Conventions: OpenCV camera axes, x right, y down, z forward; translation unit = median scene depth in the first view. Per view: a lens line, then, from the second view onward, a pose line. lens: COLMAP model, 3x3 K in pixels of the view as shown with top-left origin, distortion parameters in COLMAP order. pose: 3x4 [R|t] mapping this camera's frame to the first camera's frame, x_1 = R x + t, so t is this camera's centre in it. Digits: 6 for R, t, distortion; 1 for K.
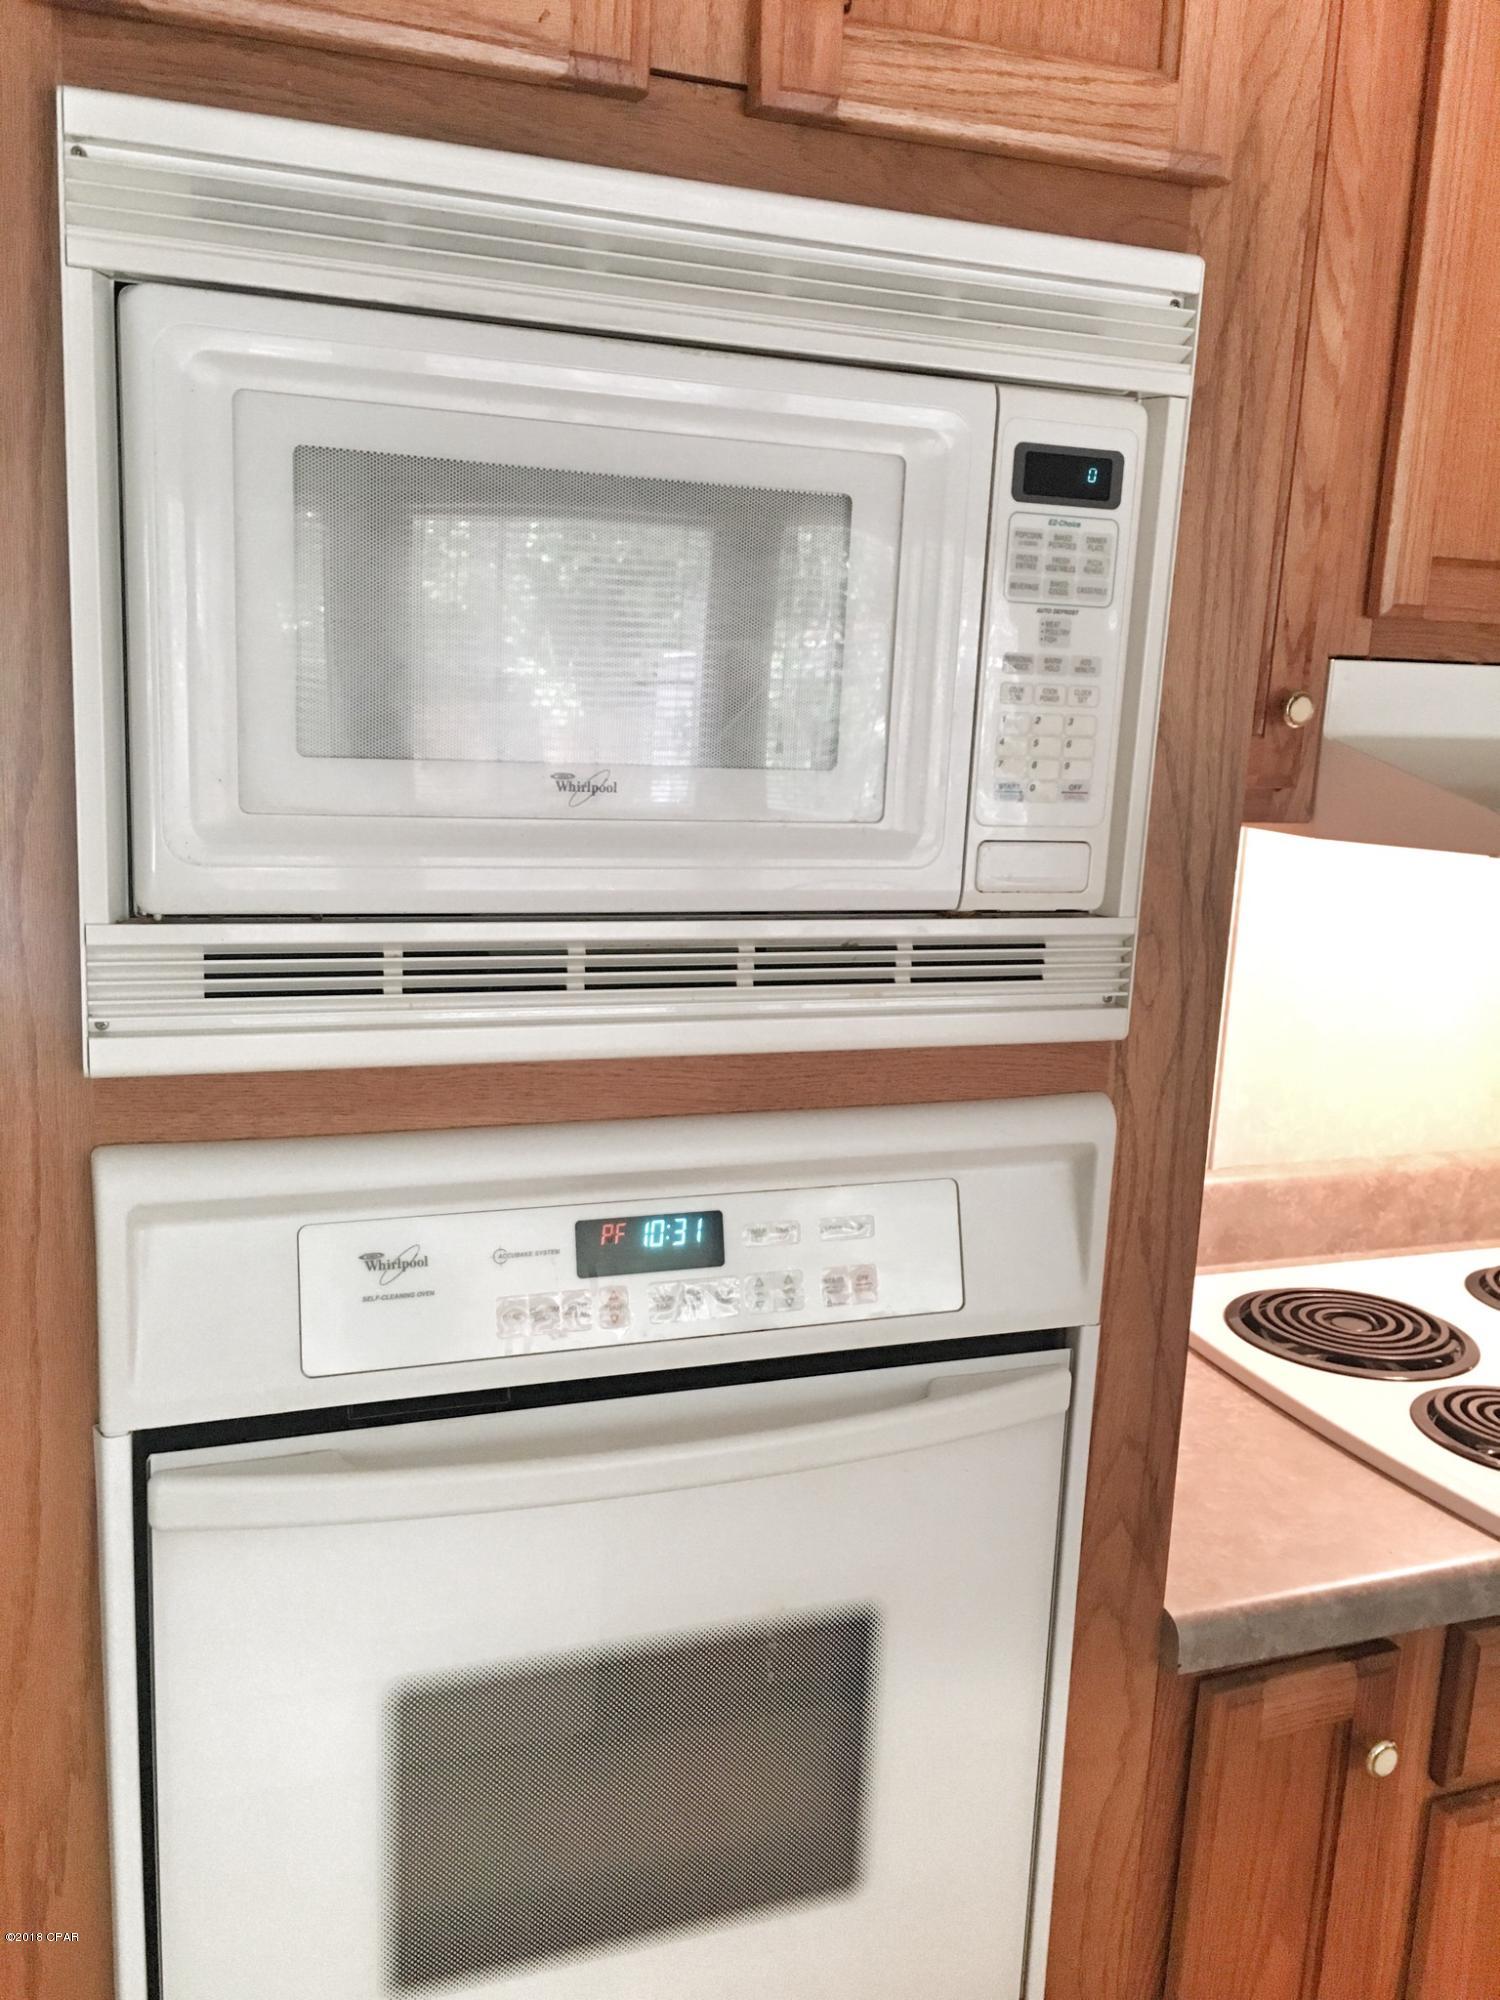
lens RADIAL K [[1706.4, 0, 755.1], [0, 1706.4, 1001.1], [0, 0, 1]] dist [0.073298, -0.097196]
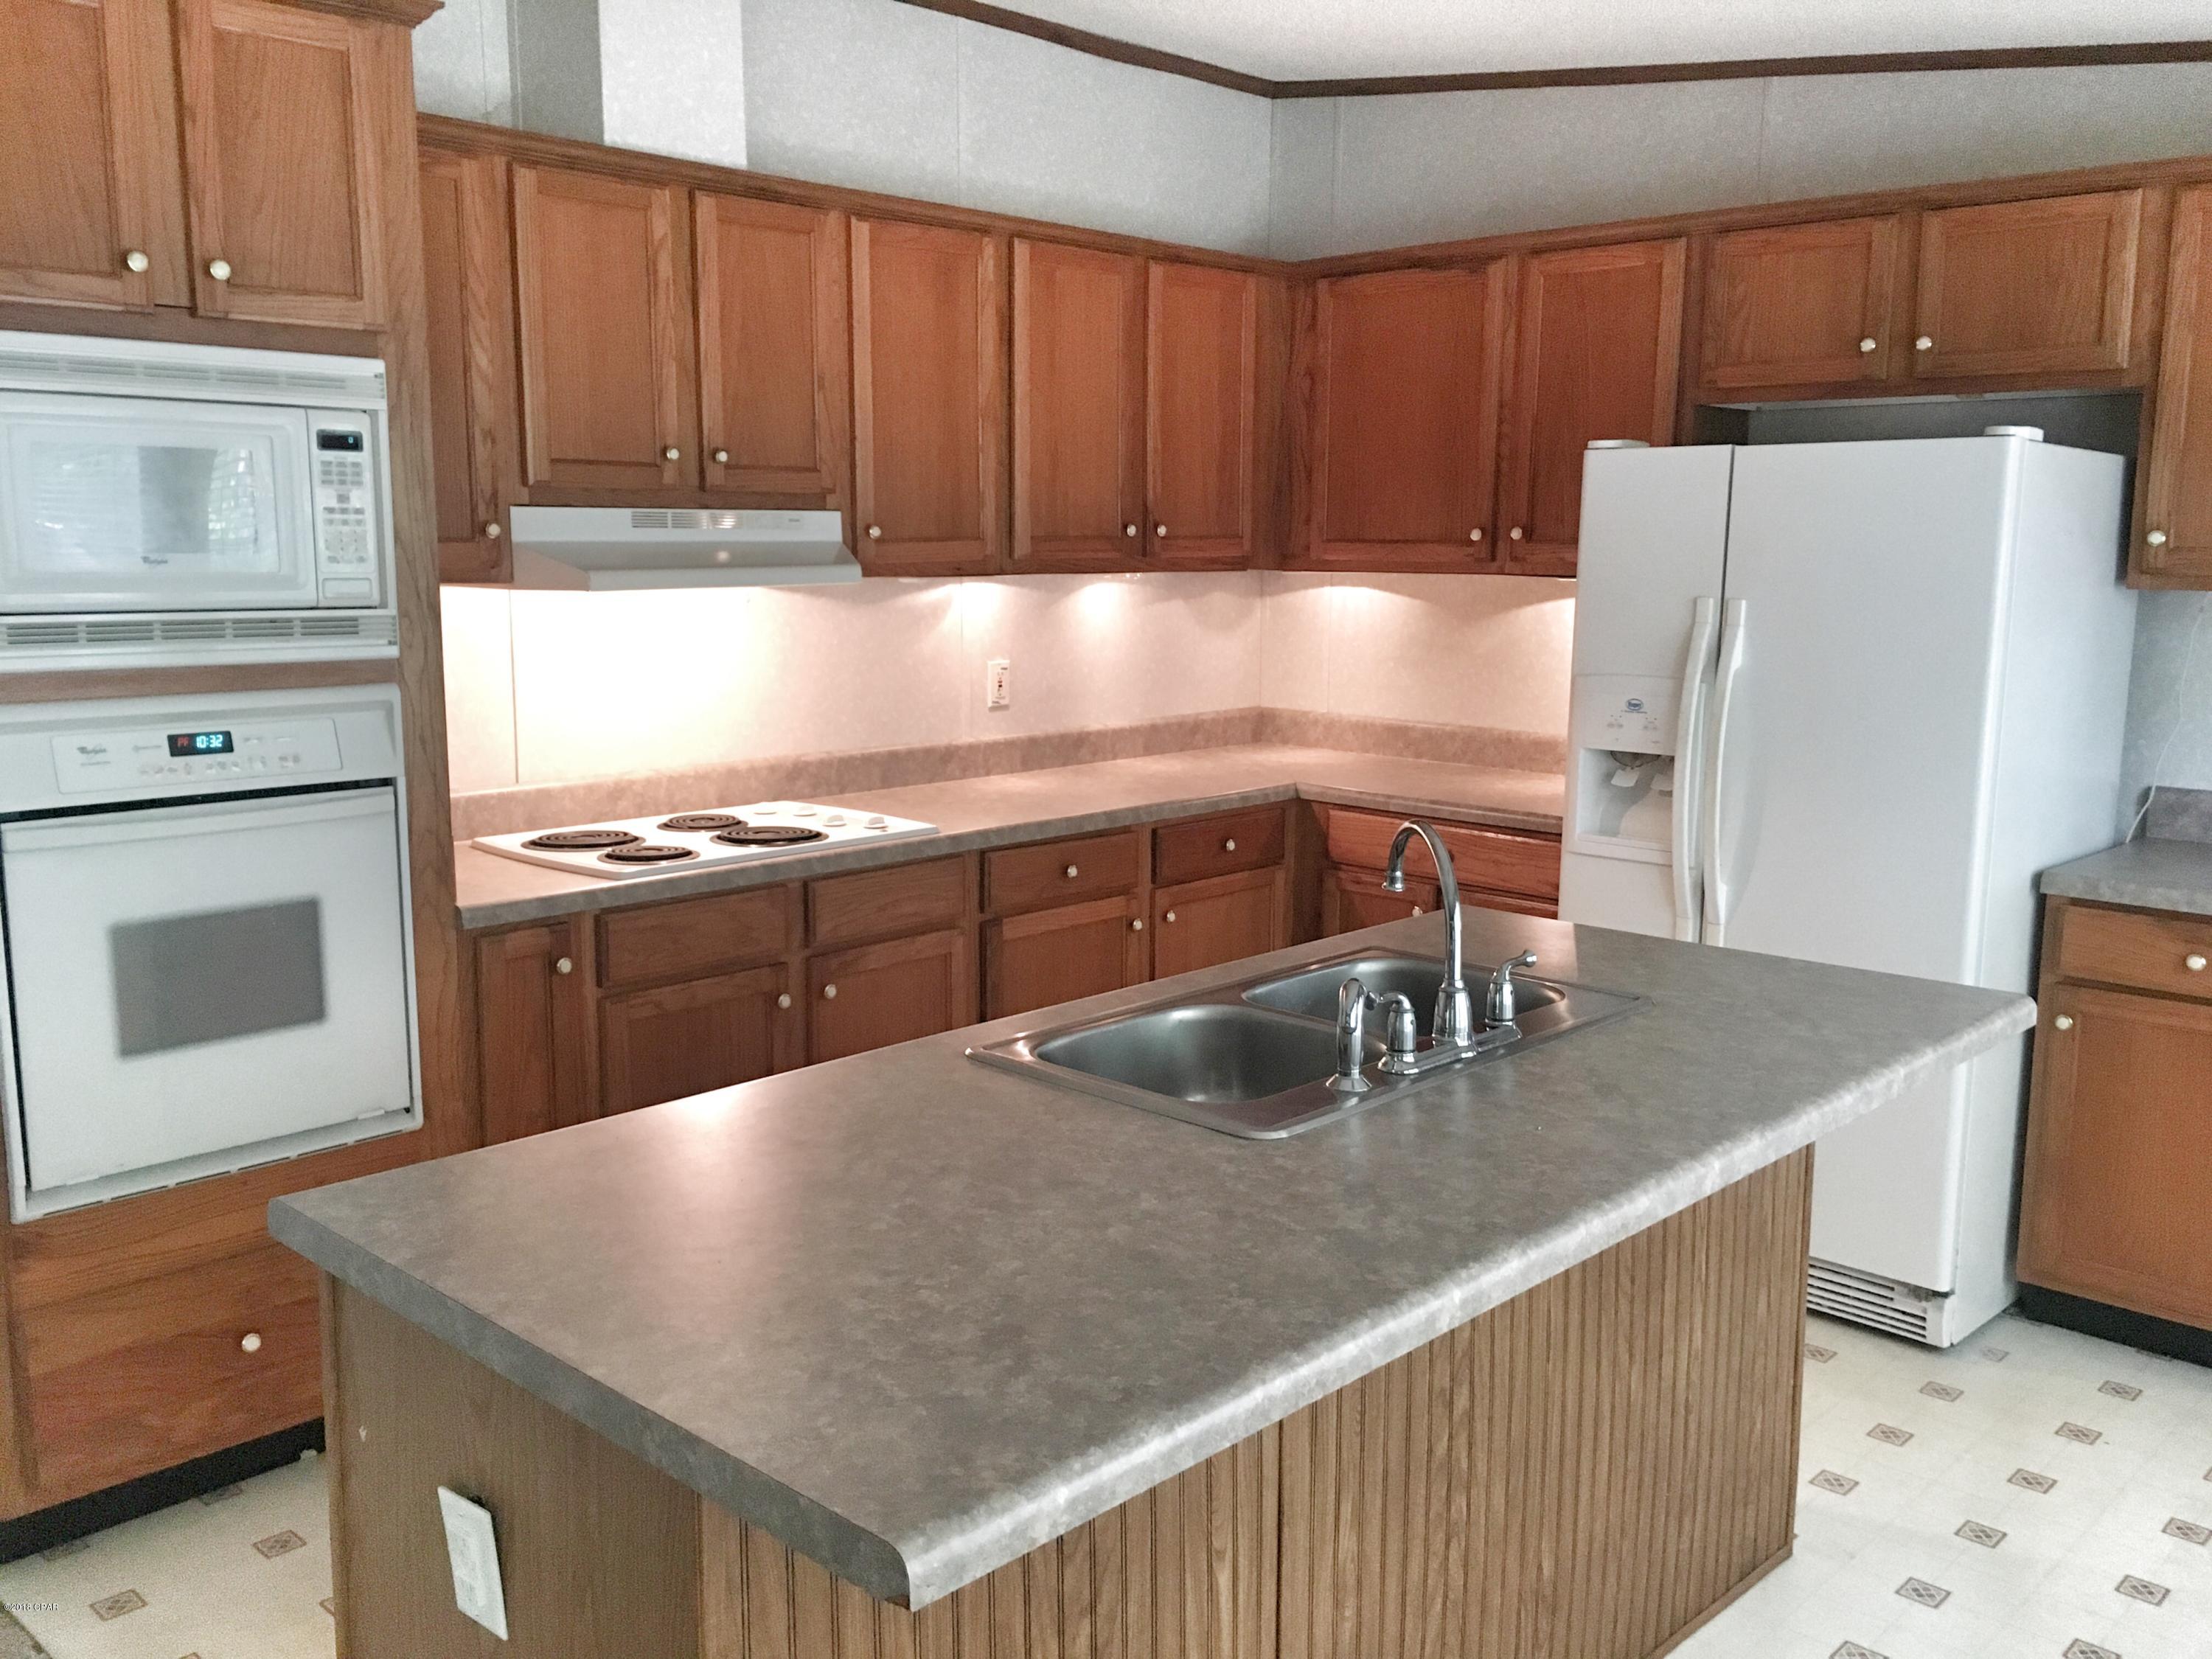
lens RADIAL K [[1887.3, 0, 1105.3], [0, 1887.3, 828.1], [0, 0, 1]] dist [0.073298, -0.097196]
pose [[0.899127, -0.106639, 0.424498, -0.069472], [0.119376, 0.992843, -0.003435, 0.430135], [-0.421094, 0.053763, 0.905422, -2.083145]]
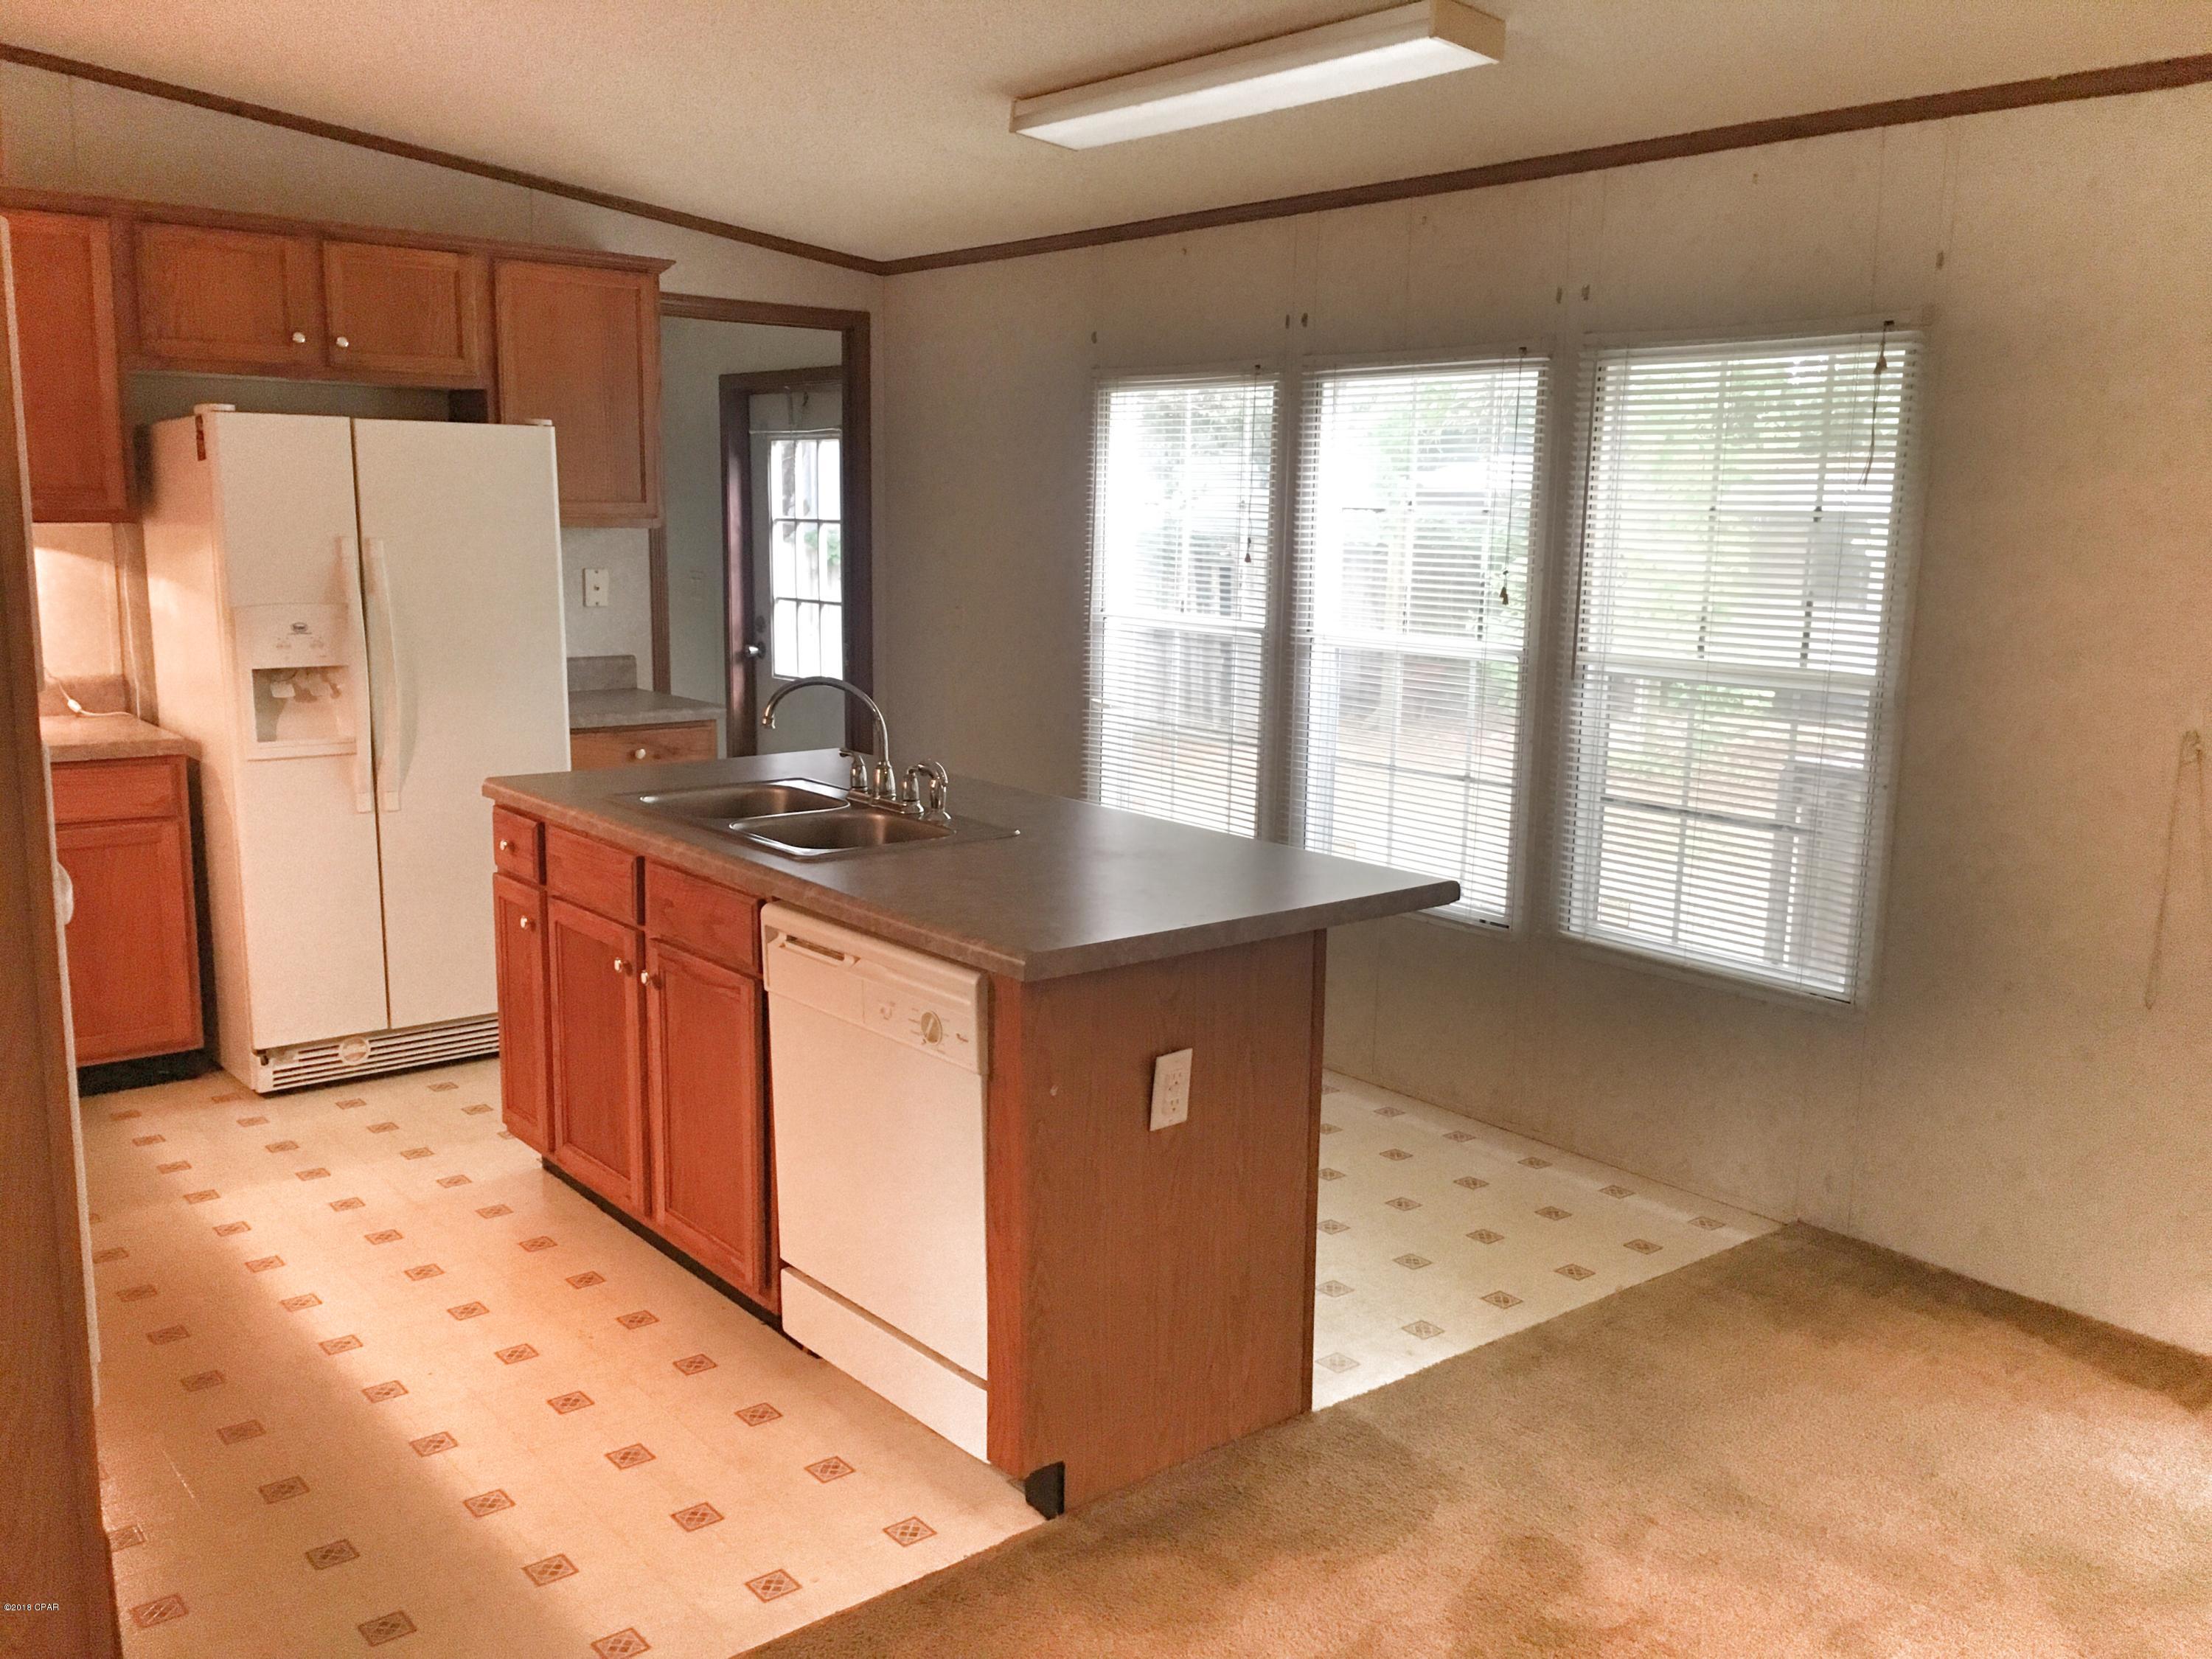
lens RADIAL K [[1887.3, 0, 1107.2], [0, 1887.3, 831.7], [0, 0, 1]] dist [0.073298, -0.097196]
pose [[-0.326652, -0.212268, 0.921000, -2.445102], [0.152876, 0.949756, 0.273116, -0.185497], [-0.932699, 0.230012, -0.277790, 0.426365]]
